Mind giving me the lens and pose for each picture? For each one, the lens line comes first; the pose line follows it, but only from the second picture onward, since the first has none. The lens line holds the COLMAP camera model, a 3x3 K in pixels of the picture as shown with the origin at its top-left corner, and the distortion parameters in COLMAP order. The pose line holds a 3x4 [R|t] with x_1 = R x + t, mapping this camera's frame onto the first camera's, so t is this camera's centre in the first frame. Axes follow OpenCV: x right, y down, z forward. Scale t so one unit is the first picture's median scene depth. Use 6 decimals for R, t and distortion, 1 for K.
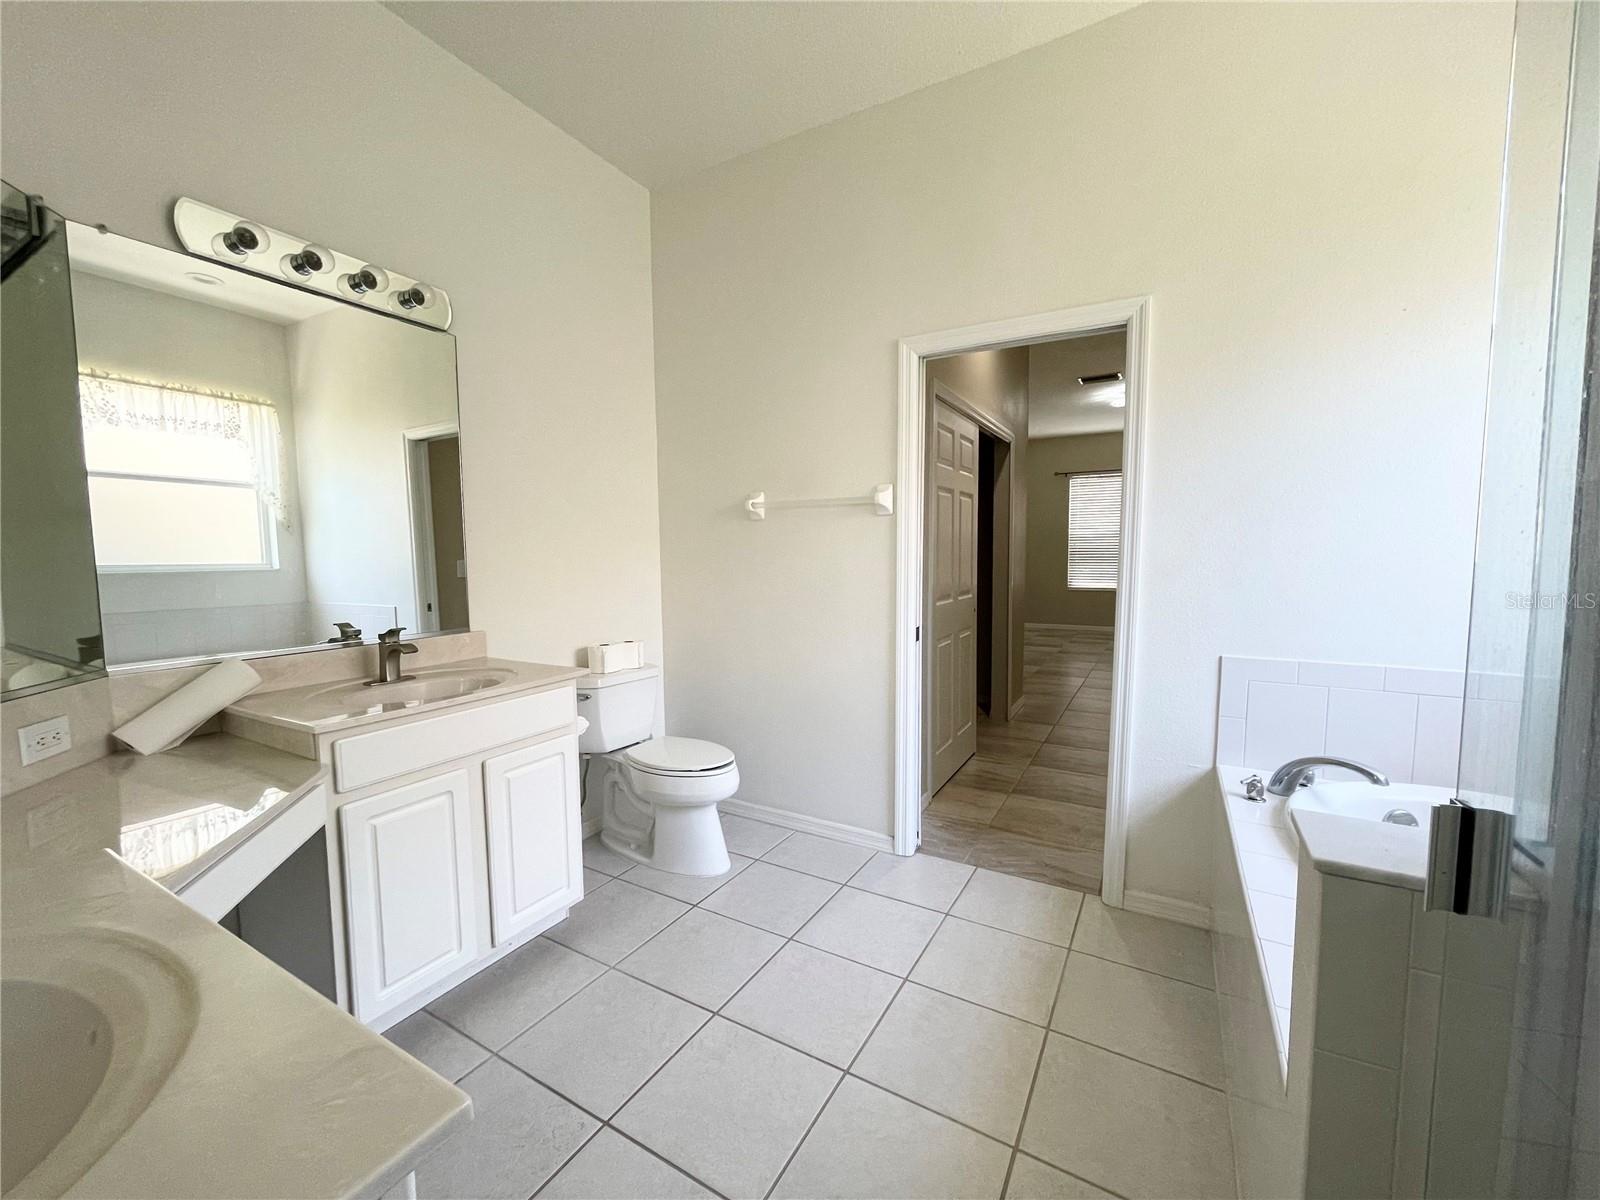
lens RADIAL K [[640.6, 0, 795.4], [0, 640.6, 597.8], [0, 0, 1]] dist [-0.000365, 0.000096]
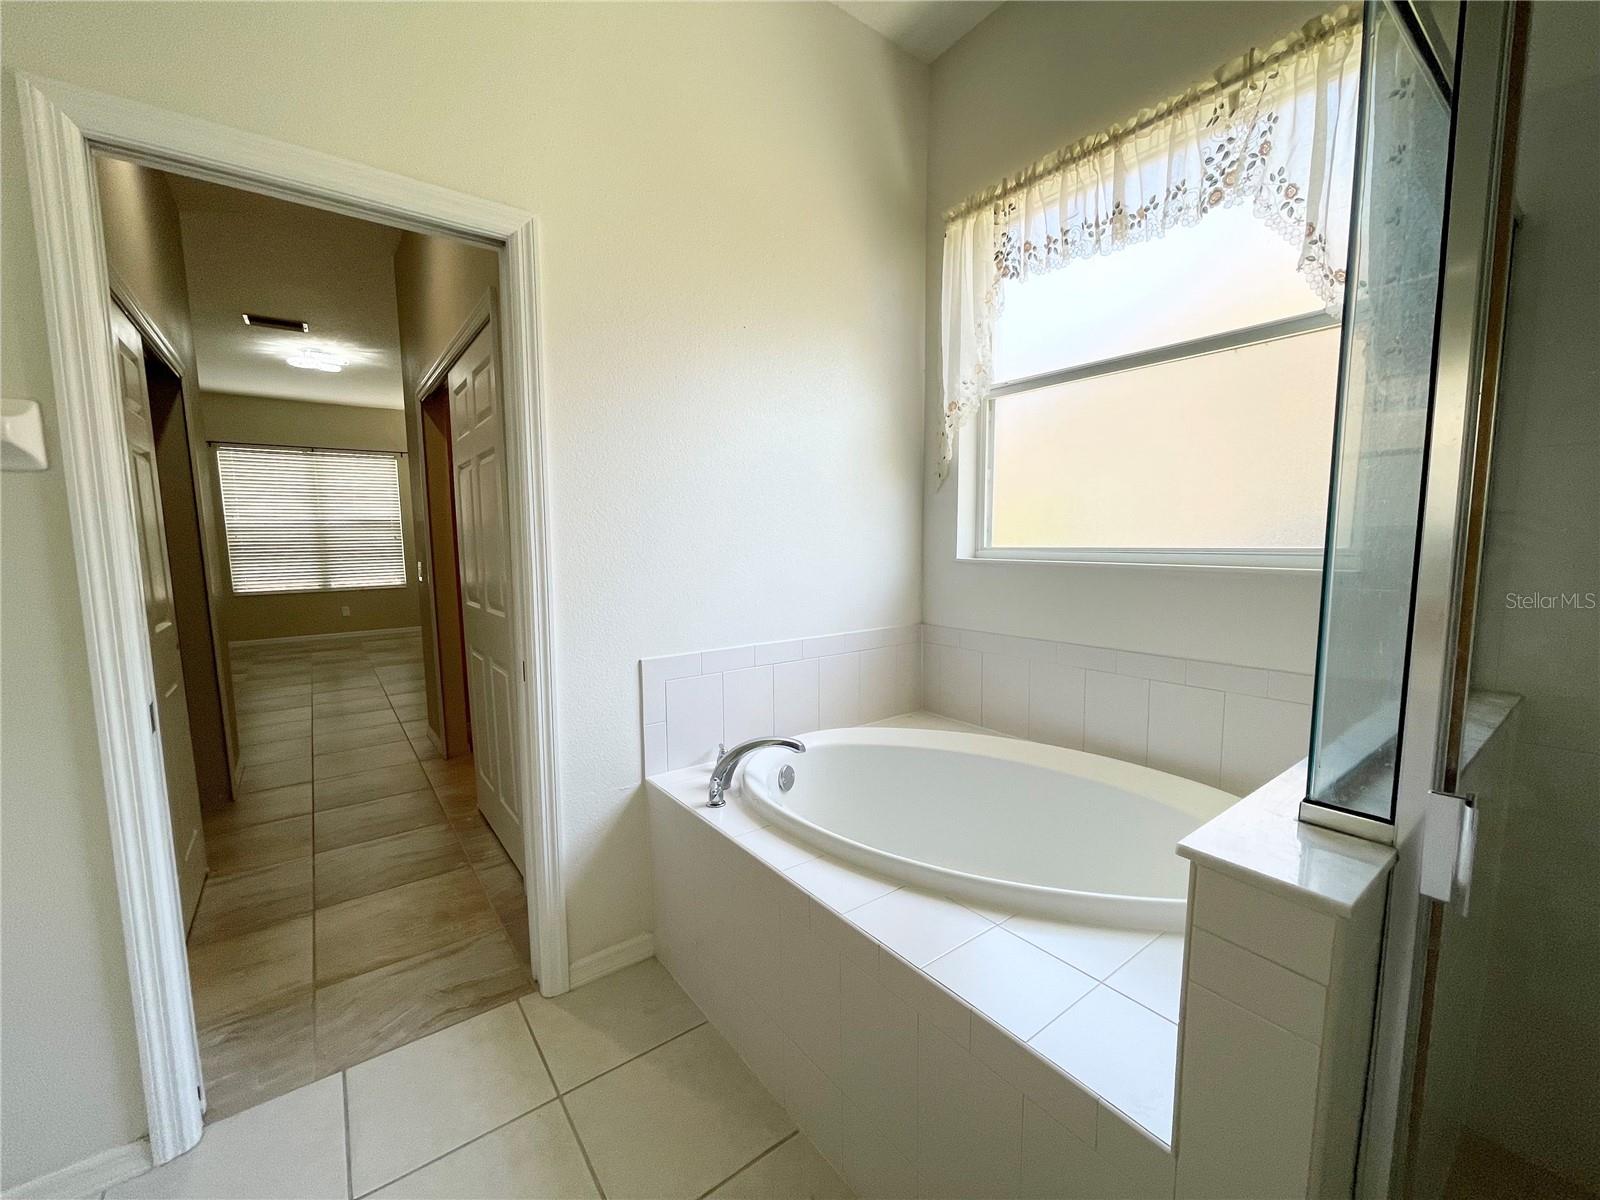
lens RADIAL K [[645.4, 0, 793.9], [0, 645.4, 602.9], [0, 0, 1]] dist [-0.004441, 0.000073]
pose [[0.392612, -0.092527, 0.915038, -0.065272], [0.075062, 0.994831, 0.068389, -0.029489], [-0.916636, 0.041835, 0.397528, 0.349673]]
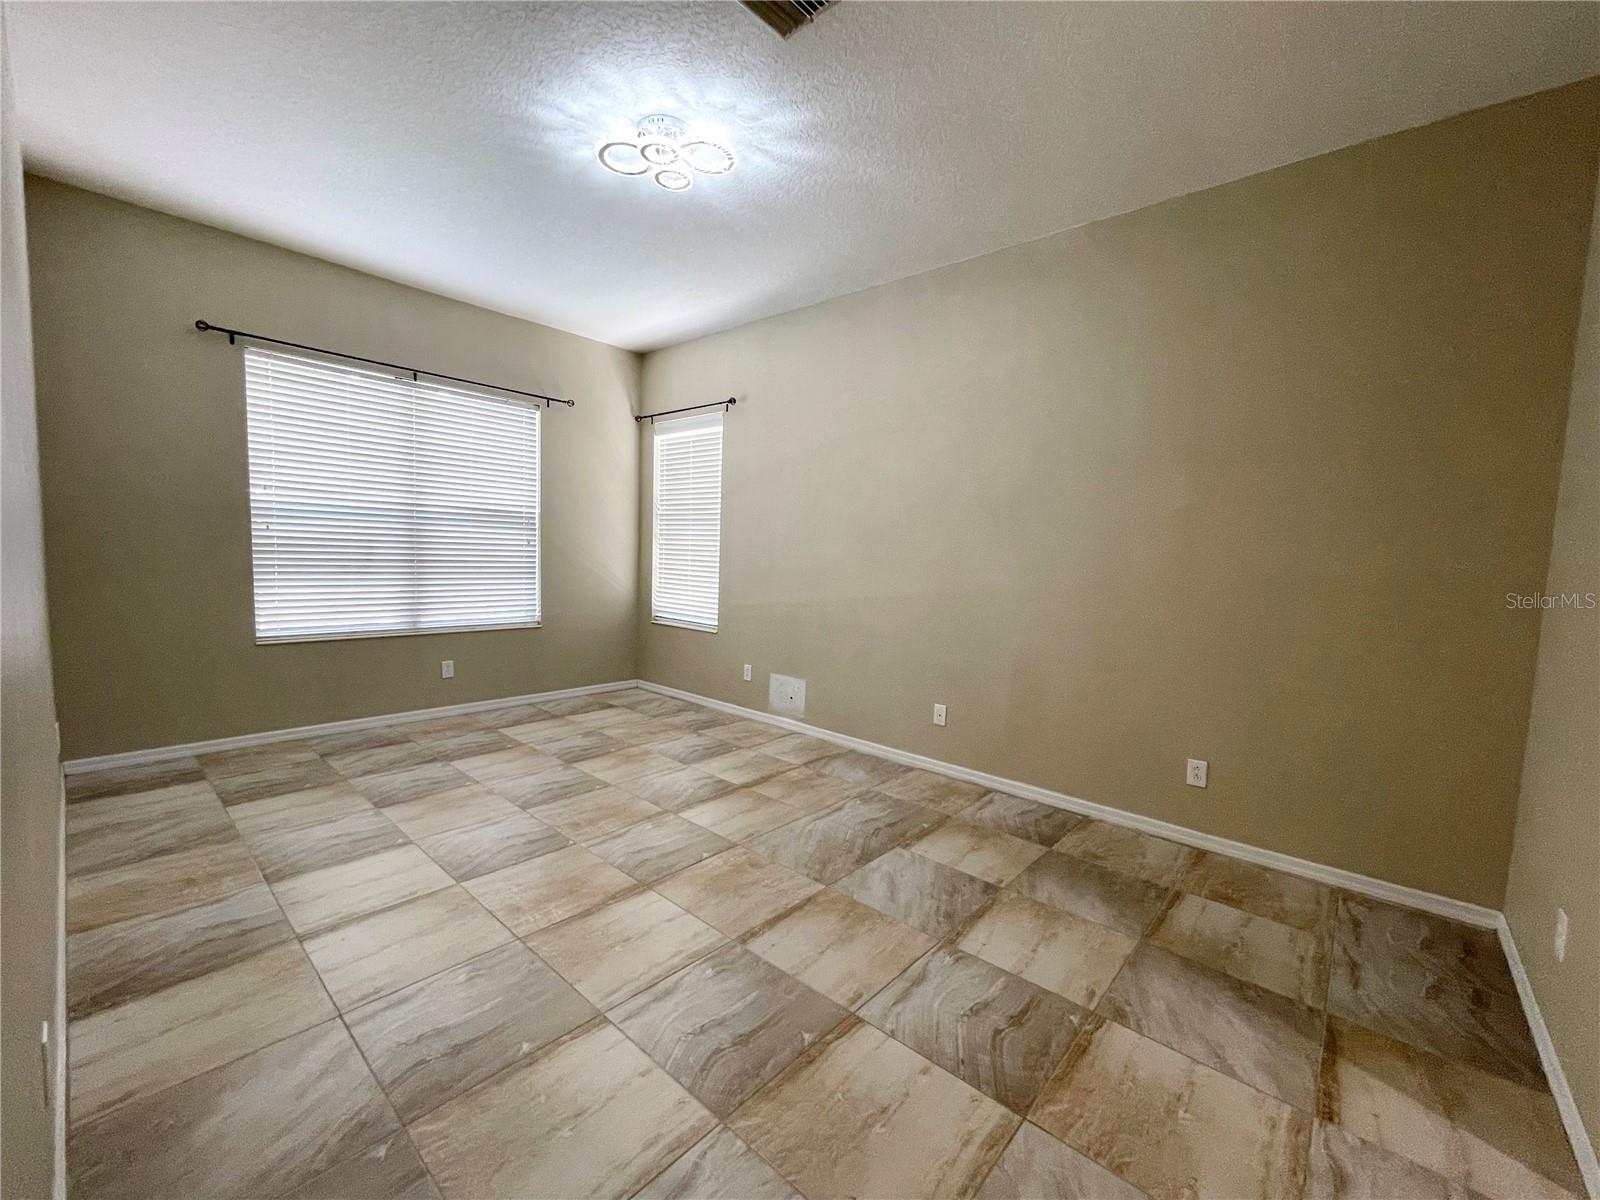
lens RADIAL K [[645.4, 0, 793.9], [0, 645.4, 602.9], [0, 0, 1]] dist [-0.004441, 0.000073]
pose [[0.199514, -0.061696, 0.977951, 0.487817], [0.035512, 0.997816, 0.055705, -0.203901], [-0.979251, 0.023615, 0.201269, 2.578780]]
